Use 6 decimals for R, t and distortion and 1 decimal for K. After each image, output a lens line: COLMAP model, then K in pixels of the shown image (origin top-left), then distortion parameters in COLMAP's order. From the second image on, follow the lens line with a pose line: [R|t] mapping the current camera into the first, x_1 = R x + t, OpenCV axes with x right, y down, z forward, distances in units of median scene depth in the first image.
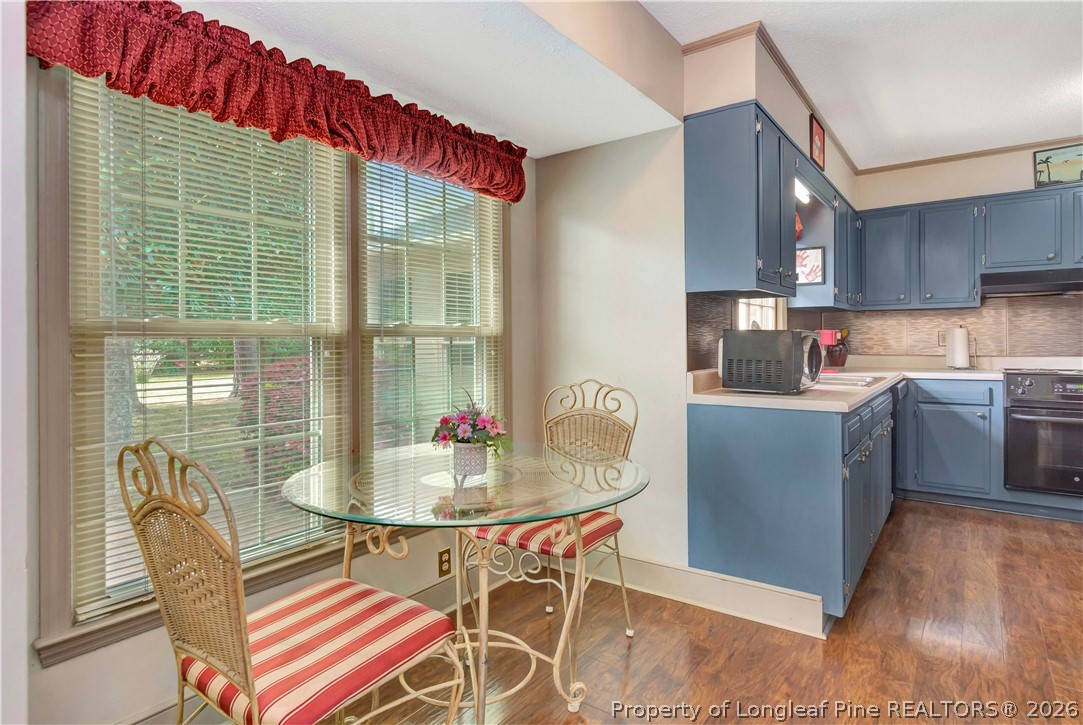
lens RADIAL K [[558.5, 0, 550.3], [0, 558.5, 336.3], [0, 0, 1]] dist [-0.008760, -0.000434]
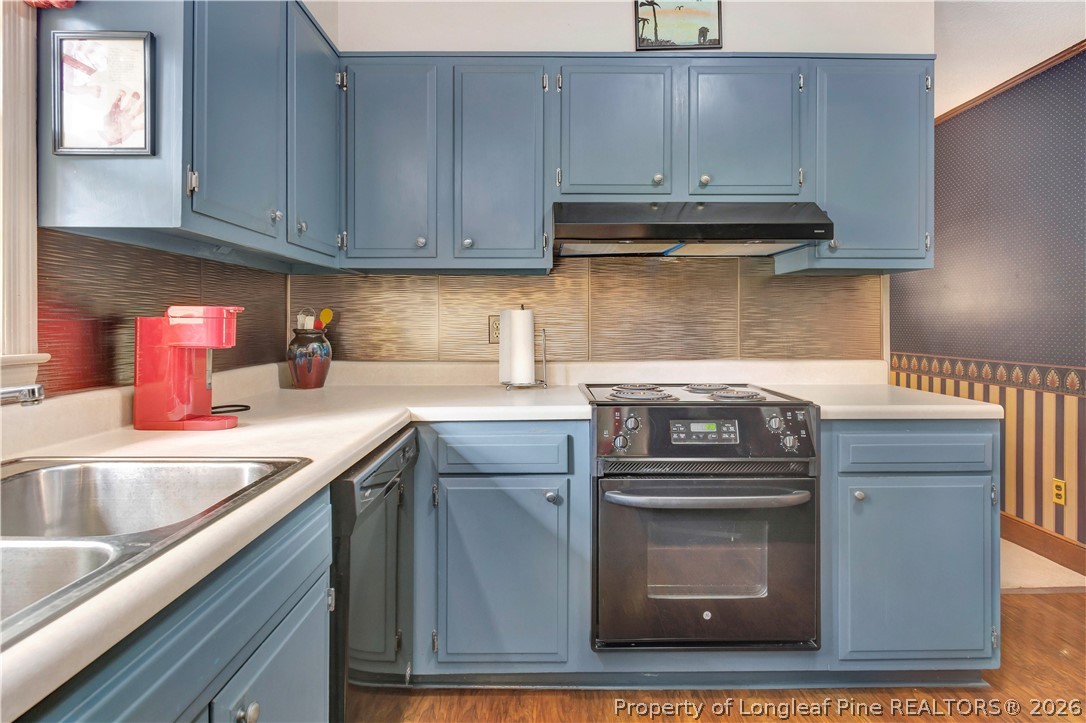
lens RADIAL K [[560.0, 0, 539.1], [0, 560.0, 324.9], [0, 0, 1]] dist [-0.008760, -0.000434]
pose [[0.799496, 0.003311, 0.600662, 0.461971], [-0.006476, 0.999974, 0.003108, -0.002529], [-0.600637, -0.006375, 0.799497, 0.603743]]
